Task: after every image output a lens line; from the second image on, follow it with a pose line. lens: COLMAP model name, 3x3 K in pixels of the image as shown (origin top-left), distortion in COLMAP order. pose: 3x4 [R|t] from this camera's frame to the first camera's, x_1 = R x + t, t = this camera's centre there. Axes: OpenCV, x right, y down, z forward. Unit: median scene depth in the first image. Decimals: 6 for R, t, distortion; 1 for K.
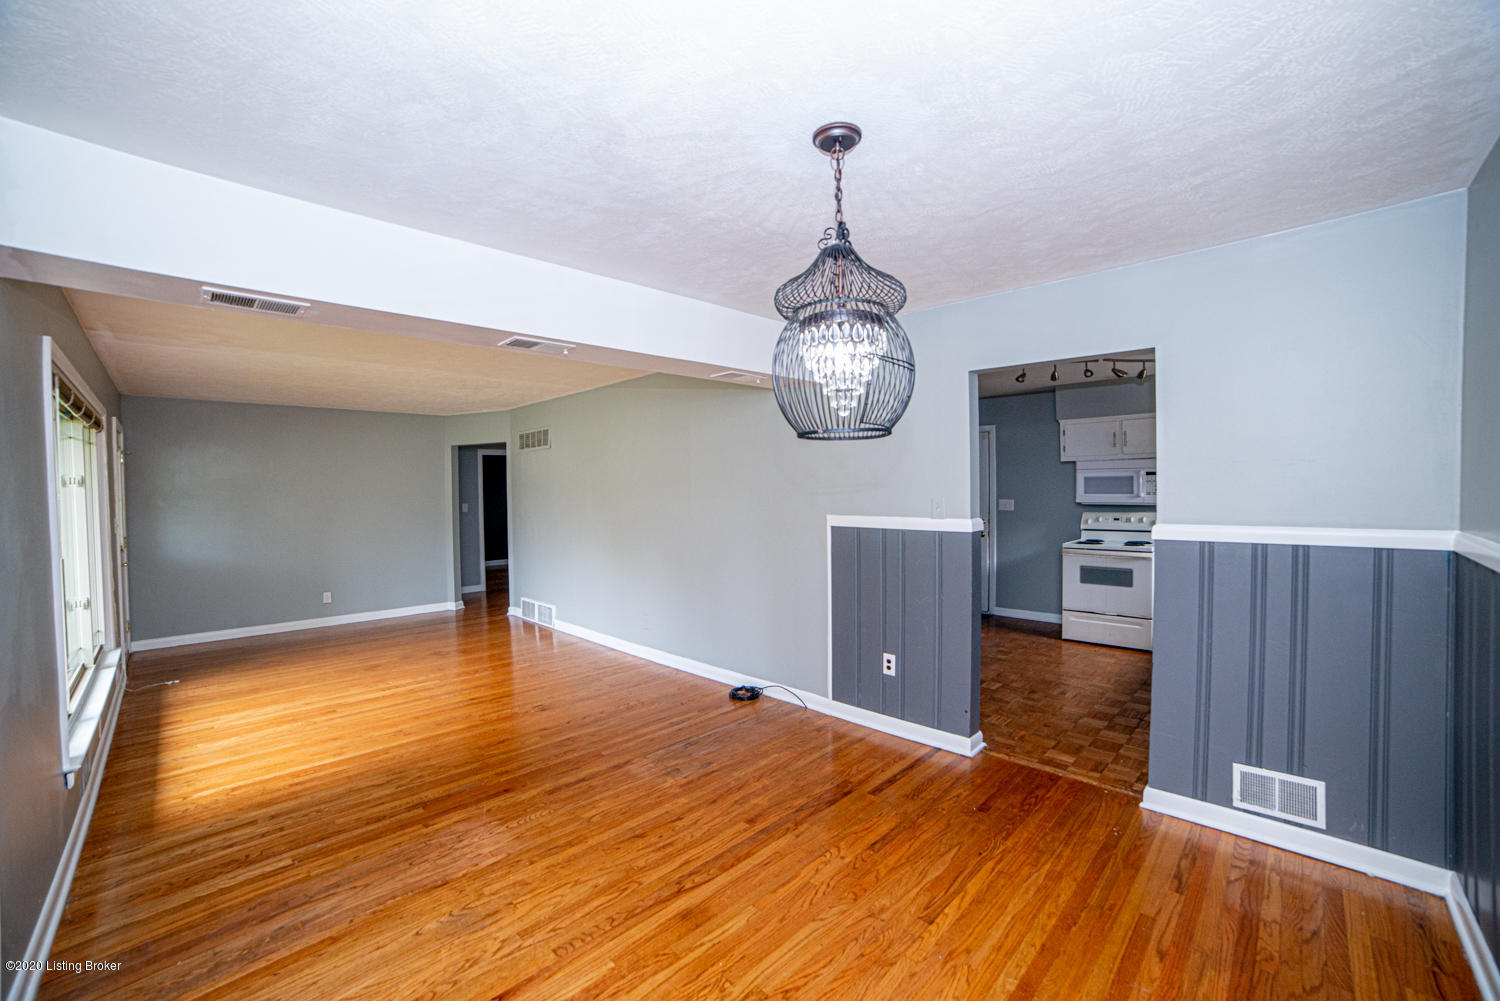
lens RADIAL K [[618.6, 0, 746.4], [0, 618.6, 500.9], [0, 0, 1]] dist [-0.106679, 0.039272]
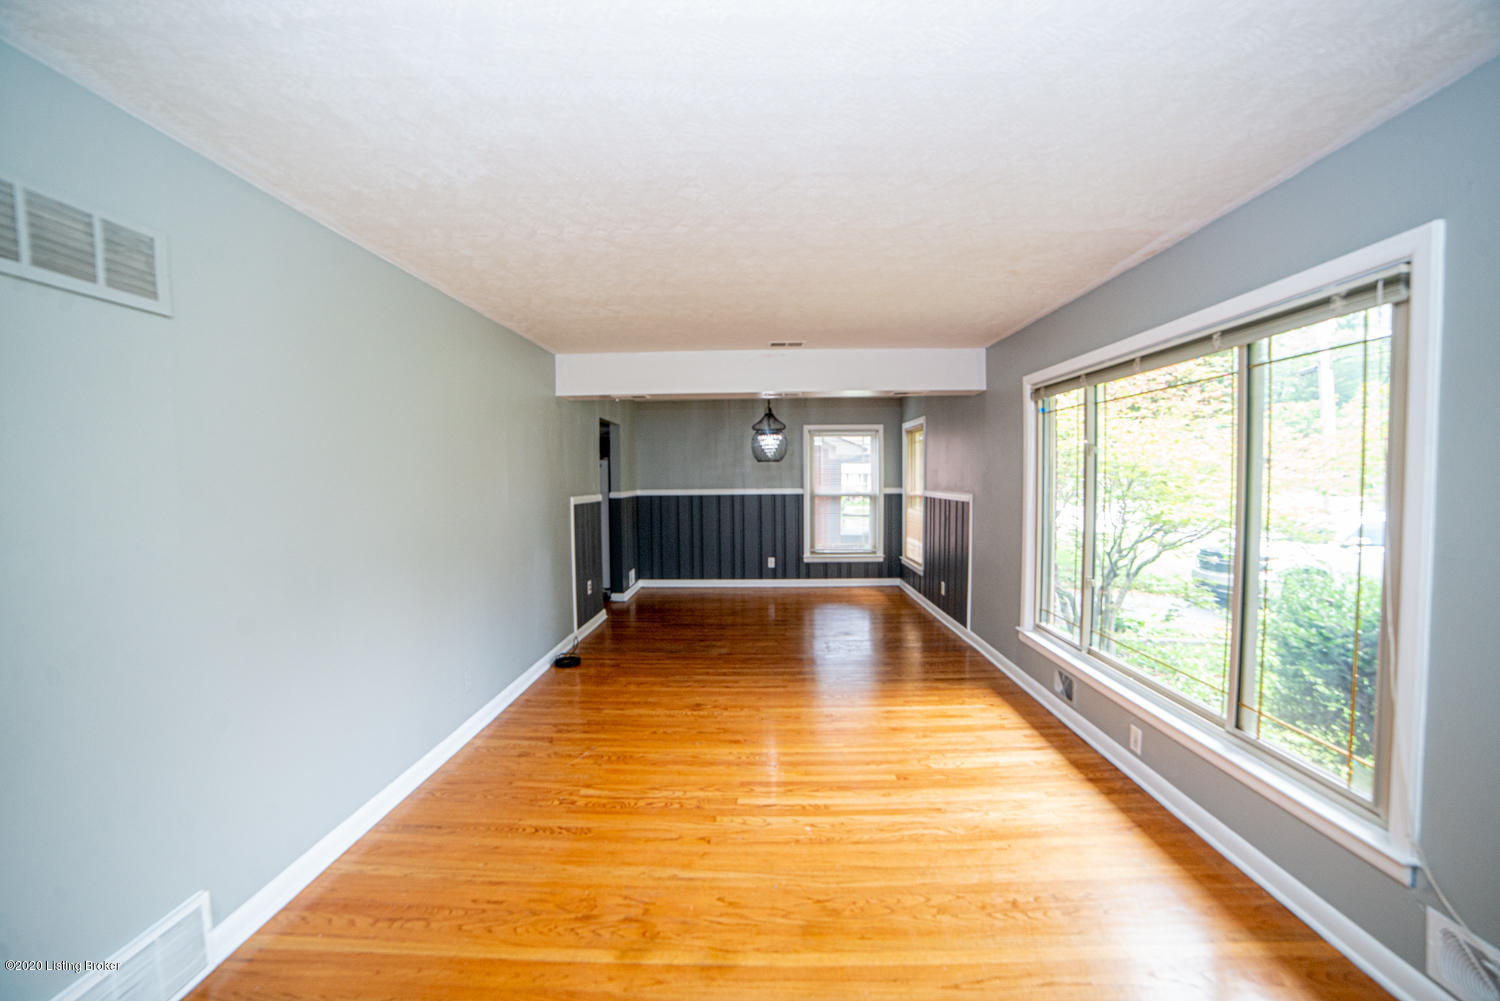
lens RADIAL K [[618.6, 0, 746.4], [0, 618.6, 500.9], [0, 0, 1]] dist [-0.106679, 0.039272]
pose [[-0.691433, -0.008496, 0.722390, -1.051210], [0.035216, 0.998346, 0.045448, -0.015995], [-0.721581, 0.056864, -0.689990, 1.546758]]
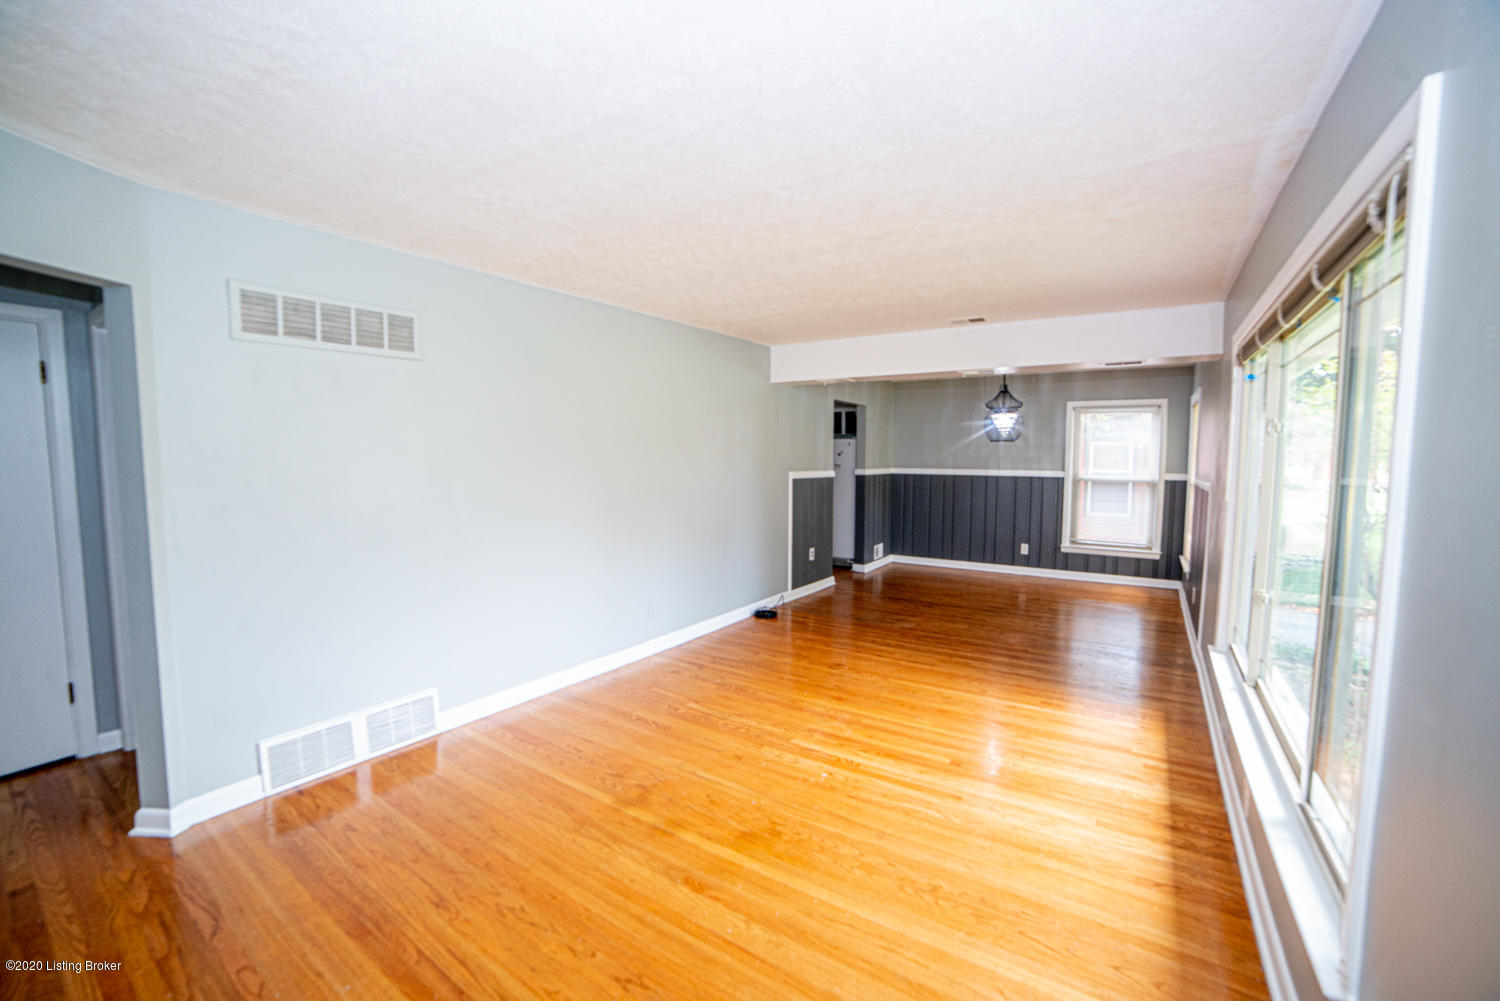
lens RADIAL K [[618.6, 0, 746.4], [0, 618.6, 500.9], [0, 0, 1]] dist [-0.106679, 0.039272]
pose [[-0.188104, -0.058182, 0.980424, -1.283850], [0.022234, 0.997736, 0.063475, -0.005542], [-0.981897, 0.033738, -0.186385, 1.305557]]
